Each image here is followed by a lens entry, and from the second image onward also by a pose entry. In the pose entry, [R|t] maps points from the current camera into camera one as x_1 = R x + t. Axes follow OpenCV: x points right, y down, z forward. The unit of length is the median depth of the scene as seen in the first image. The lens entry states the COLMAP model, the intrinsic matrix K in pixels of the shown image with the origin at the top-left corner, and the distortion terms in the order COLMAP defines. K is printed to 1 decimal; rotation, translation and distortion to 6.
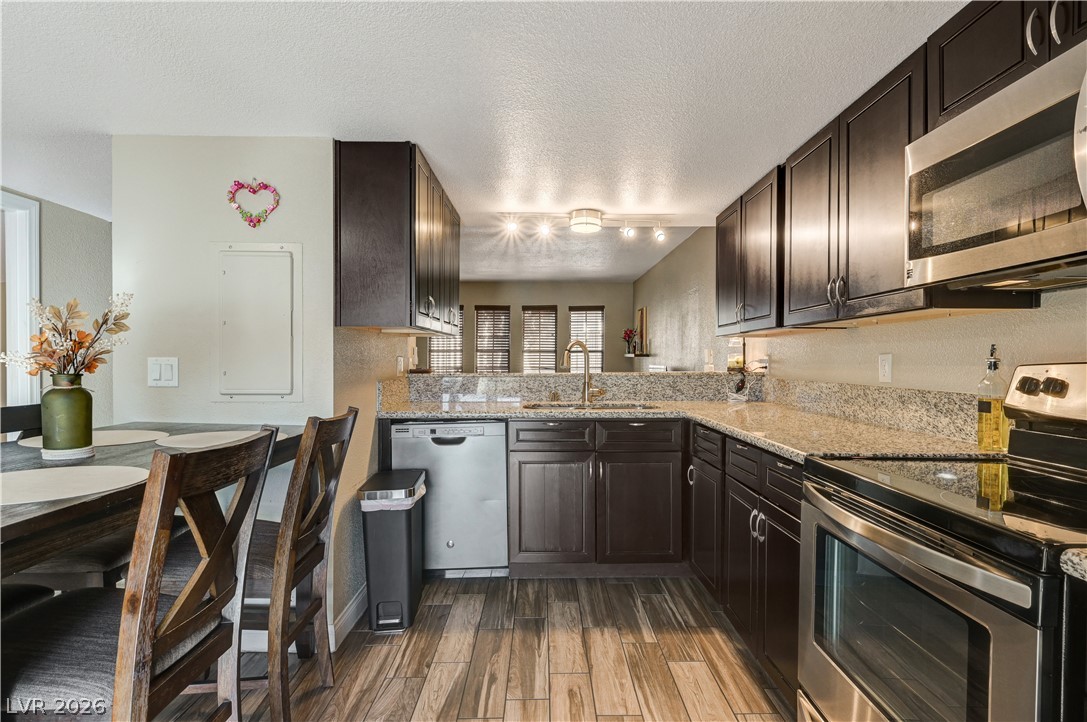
lens RADIAL K [[560.2, 0, 543.5], [0, 560.2, 361.0], [0, 0, 1]] dist [0.000643, 0.000155]
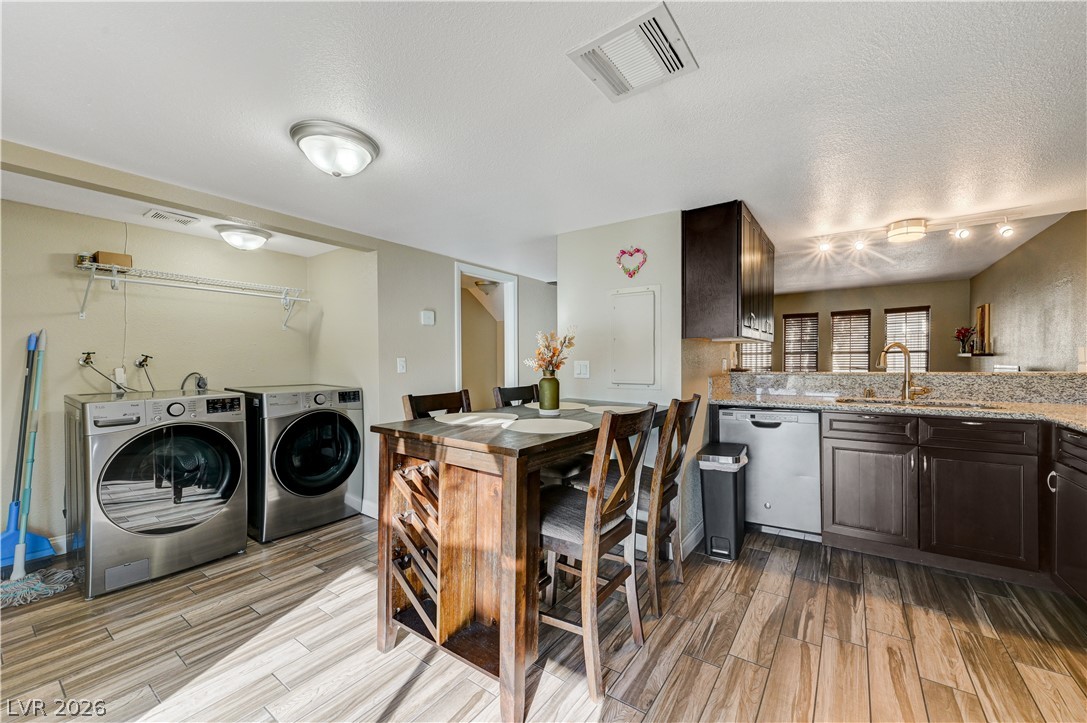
lens RADIAL K [[428.2, 0, 546.3], [0, 428.2, 366.2], [0, 0, 1]] dist [0.001418, 0.000648]
pose [[0.812857, -0.000521, -0.582464, -0.009404], [0.005690, 0.999959, 0.007046, -0.000176], [0.582436, -0.009042, 0.812826, -0.099106]]
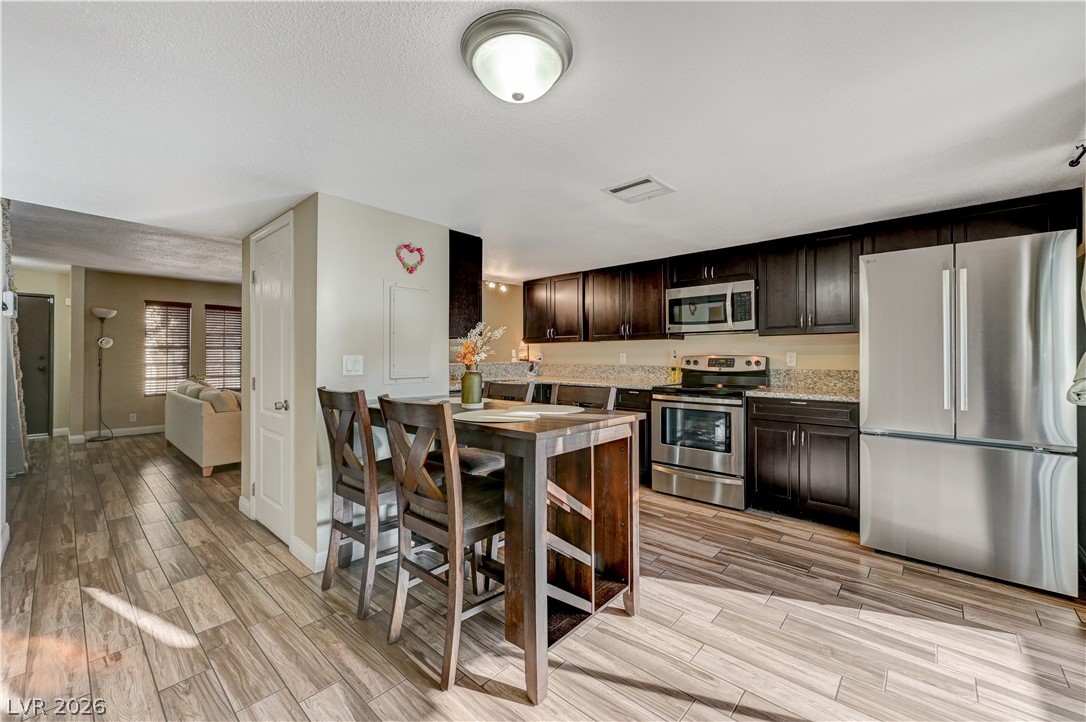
lens RADIAL K [[434.3, 0, 543.7], [0, 434.3, 354.9], [0, 0, 1]] dist [0.000439, 0.000133]
pose [[0.667374, -0.002780, 0.744717, -1.007671], [0.004430, 0.999990, -0.000236, -0.004175], [-0.744709, 0.003456, 0.667380, -0.092309]]
